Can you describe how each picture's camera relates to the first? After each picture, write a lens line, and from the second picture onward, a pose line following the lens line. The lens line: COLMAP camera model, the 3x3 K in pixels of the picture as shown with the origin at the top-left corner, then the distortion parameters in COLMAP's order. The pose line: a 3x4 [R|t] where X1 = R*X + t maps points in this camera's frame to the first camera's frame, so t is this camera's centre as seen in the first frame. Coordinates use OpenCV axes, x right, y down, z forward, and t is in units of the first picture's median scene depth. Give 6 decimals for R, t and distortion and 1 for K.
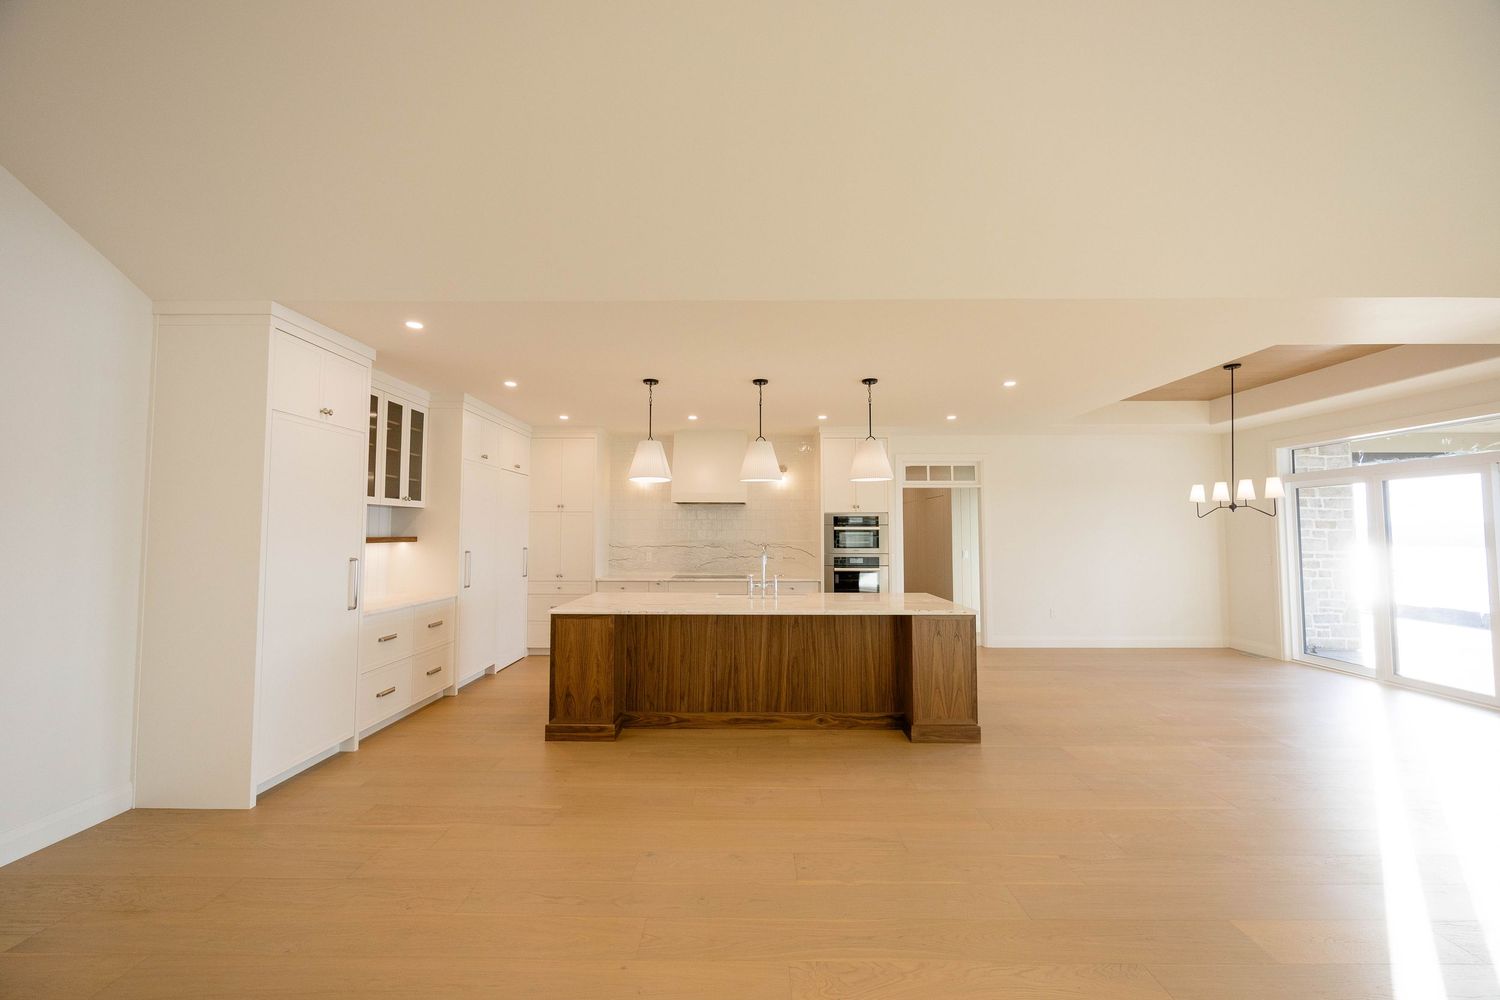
lens RADIAL K [[579.7, 0, 743.9], [0, 579.7, 501.0], [0, 0, 1]] dist [0.001512, 0.000077]
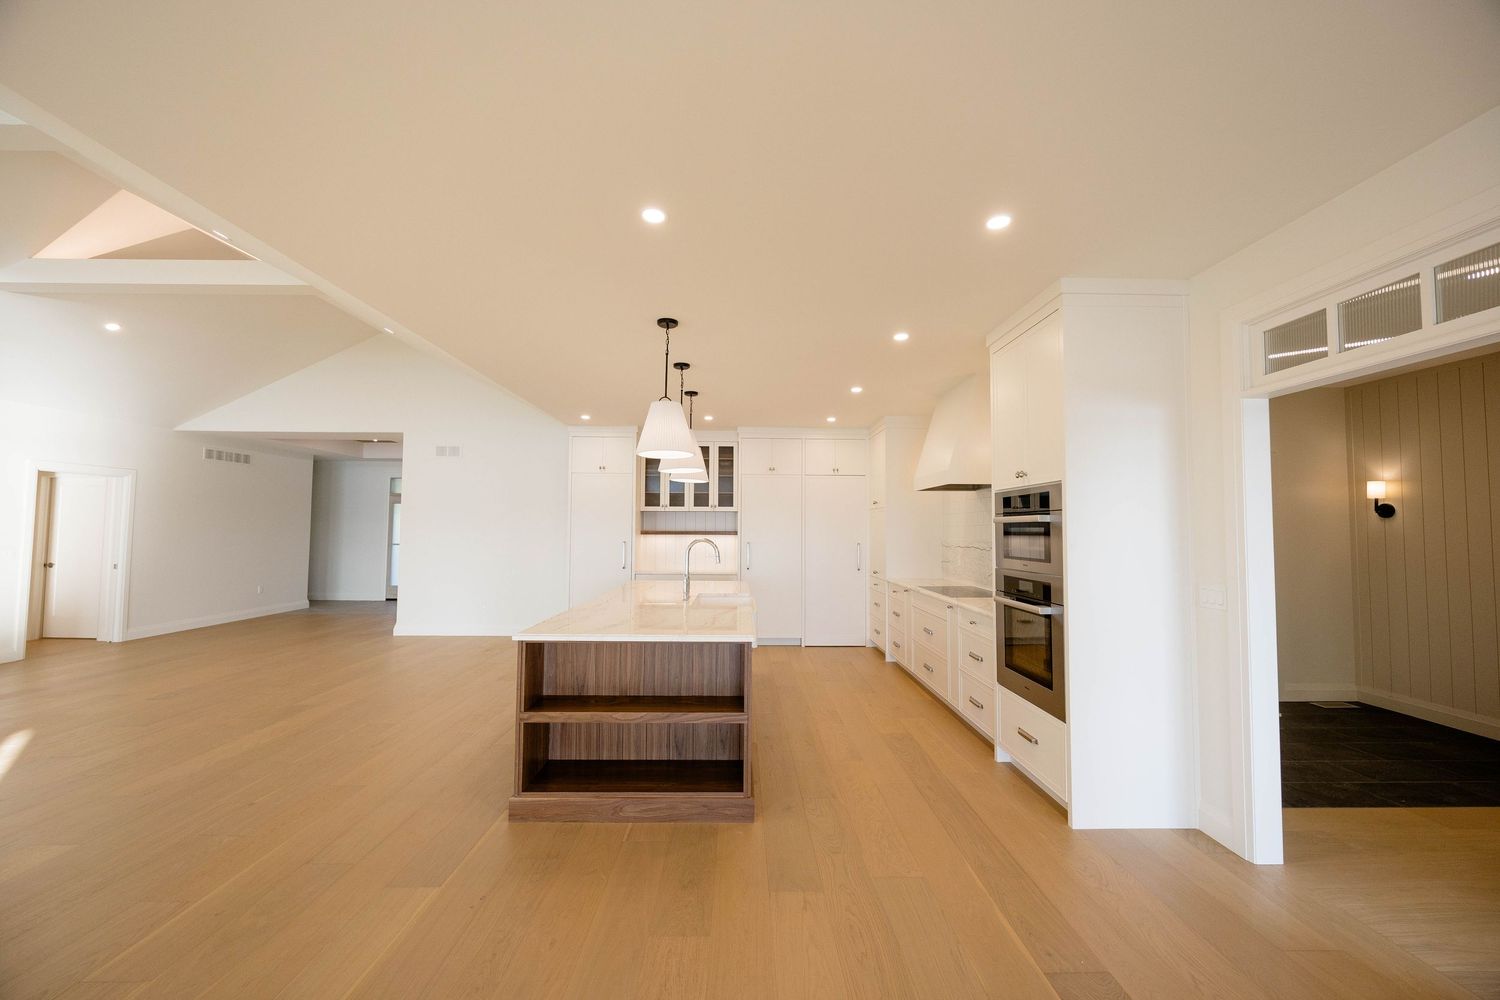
lens RADIAL K [[575.3, 0, 750.0], [0, 575.3, 500.0], [0, 0, 1]] dist [-0.002157, -0.000076]
pose [[0.017764, -0.050110, -0.998586, 1.061755], [0.046933, 0.997684, -0.049230, 0.067511], [0.998740, -0.045992, 0.020075, 1.218315]]
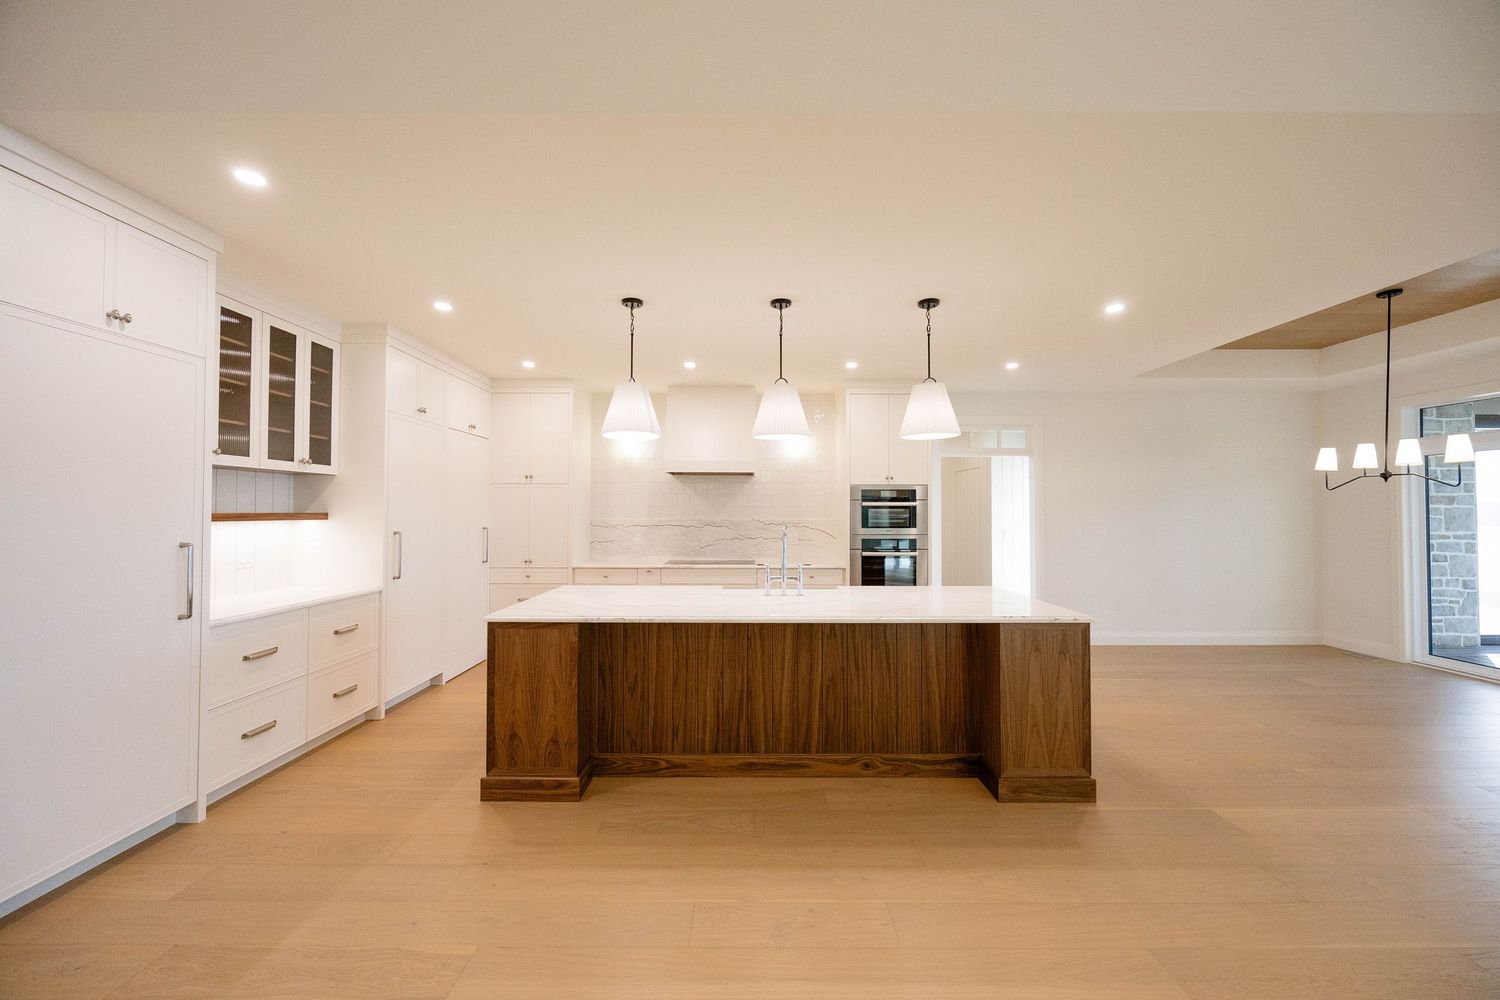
lens RADIAL K [[575.3, 0, 750.0], [0, 575.3, 500.0], [0, 0, 1]] dist [-0.002157, -0.000076]
pose [[0.999890, 0.001187, 0.014784, -0.023873], [-0.001686, 0.999426, 0.033826, 0.021848], [-0.014736, -0.033847, 0.999318, 0.288511]]
